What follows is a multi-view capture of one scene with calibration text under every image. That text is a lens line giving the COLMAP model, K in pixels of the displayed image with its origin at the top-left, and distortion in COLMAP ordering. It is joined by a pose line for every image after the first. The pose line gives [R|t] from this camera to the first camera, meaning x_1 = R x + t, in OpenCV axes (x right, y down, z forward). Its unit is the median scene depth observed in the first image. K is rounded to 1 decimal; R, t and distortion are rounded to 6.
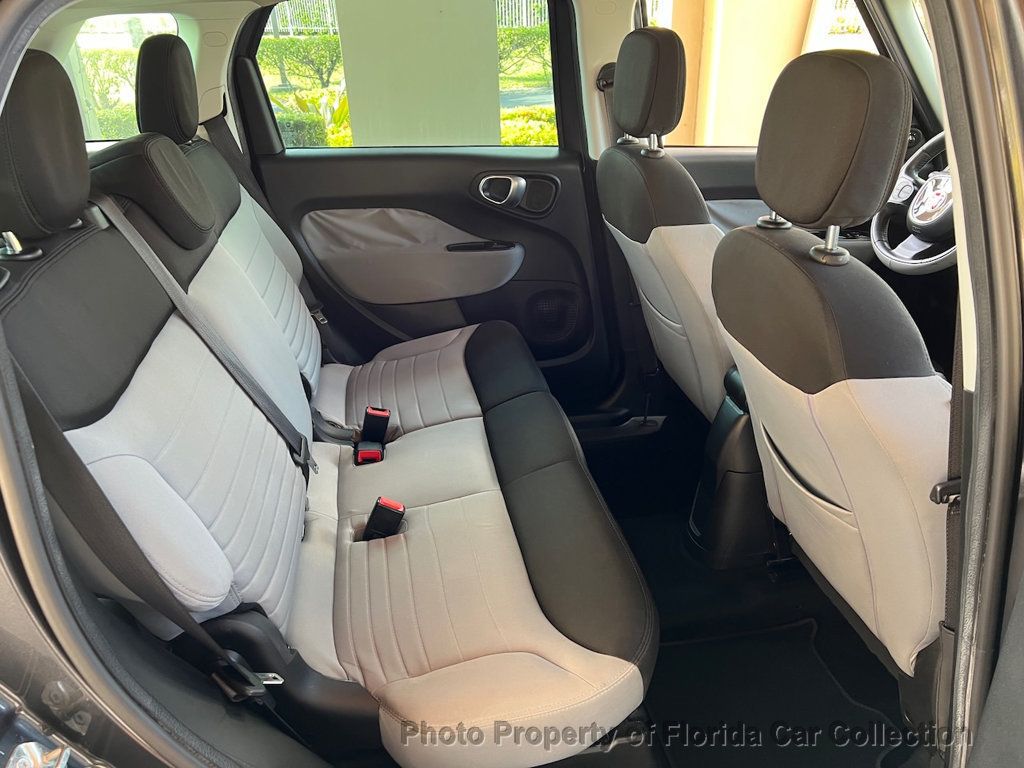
lens RADIAL K [[773.8, 0, 511.6], [0, 773.8, 380.1], [0, 0, 1]] dist [0.052403, -0.065776]
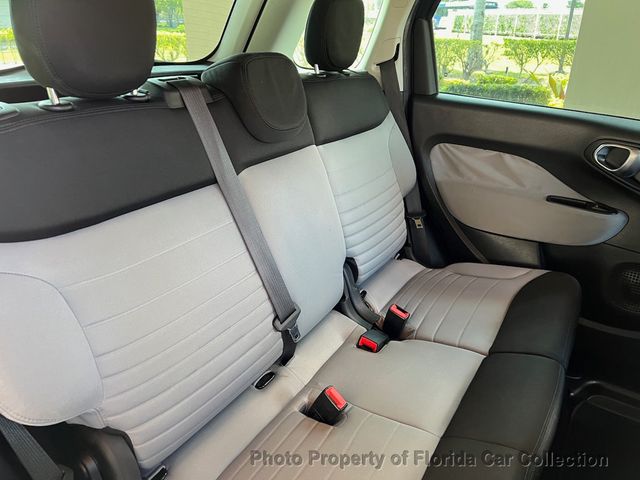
lens RADIAL K [[483.6, 0, 320.4], [0, 483.6, 233.2], [0, 0, 1]] dist [0.052403, -0.065776]
pose [[0.744416, 0.307131, -0.592887, 0.123190], [-0.328975, 0.941387, 0.074609, -0.077345], [0.581051, 0.139505, 0.801822, 0.288543]]
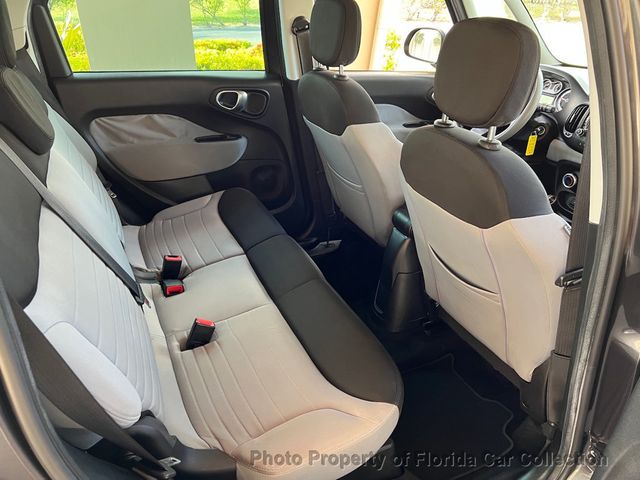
lens RADIAL K [[483.6, 0, 321.5], [0, 483.6, 239.3], [0, 0, 1]] dist [0.052403, -0.065776]
pose [[0.964194, -0.086949, 0.250541, -0.116518], [0.073518, 0.995334, 0.062496, -0.027171], [-0.254805, -0.041839, 0.966087, 0.045877]]
